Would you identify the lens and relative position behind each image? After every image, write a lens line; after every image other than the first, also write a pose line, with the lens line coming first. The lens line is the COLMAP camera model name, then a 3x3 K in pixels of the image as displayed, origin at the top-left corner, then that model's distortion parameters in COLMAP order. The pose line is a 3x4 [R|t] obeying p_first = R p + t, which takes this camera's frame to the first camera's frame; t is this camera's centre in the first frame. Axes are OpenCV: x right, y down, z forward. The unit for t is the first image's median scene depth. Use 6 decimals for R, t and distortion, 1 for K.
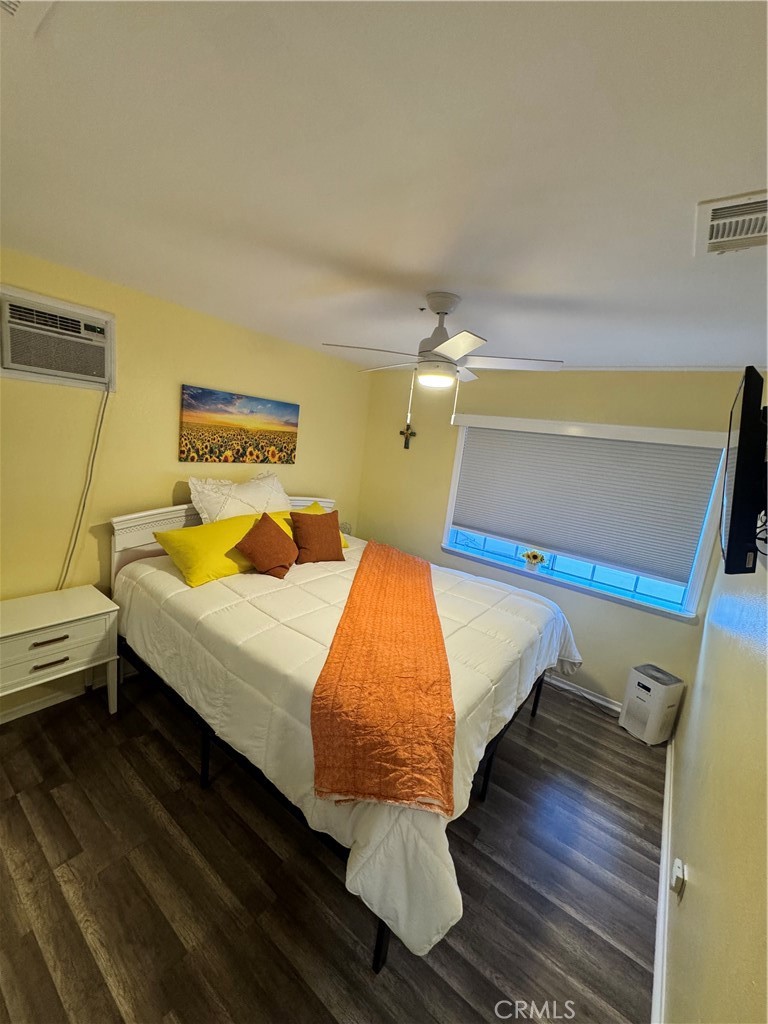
lens RADIAL K [[408.5, 0, 383.3], [0, 408.5, 511.5], [0, 0, 1]] dist [-0.002795, 0.000127]
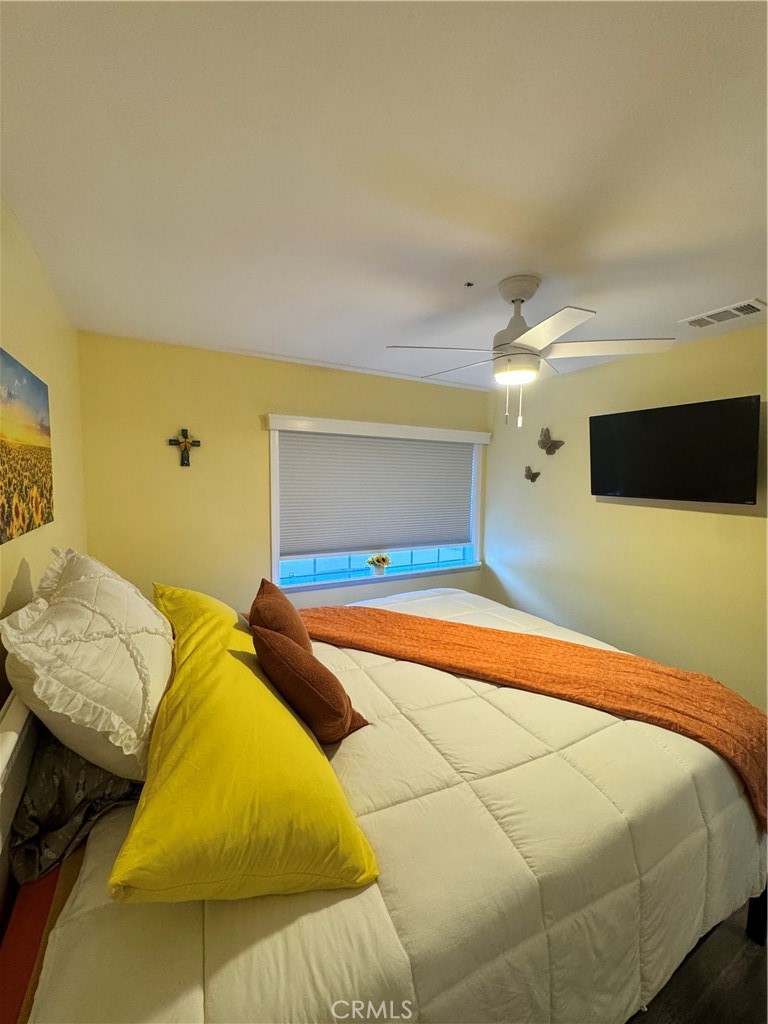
lens RADIAL K [[408.5, 0, 383.3], [0, 408.5, 511.5], [0, 0, 1]] dist [-0.002795, 0.000127]
pose [[0.423055, -0.186704, 0.886660, -0.473982], [0.195047, 0.974366, 0.112109, -0.111977], [-0.884862, 0.125512, 0.448627, 0.519129]]
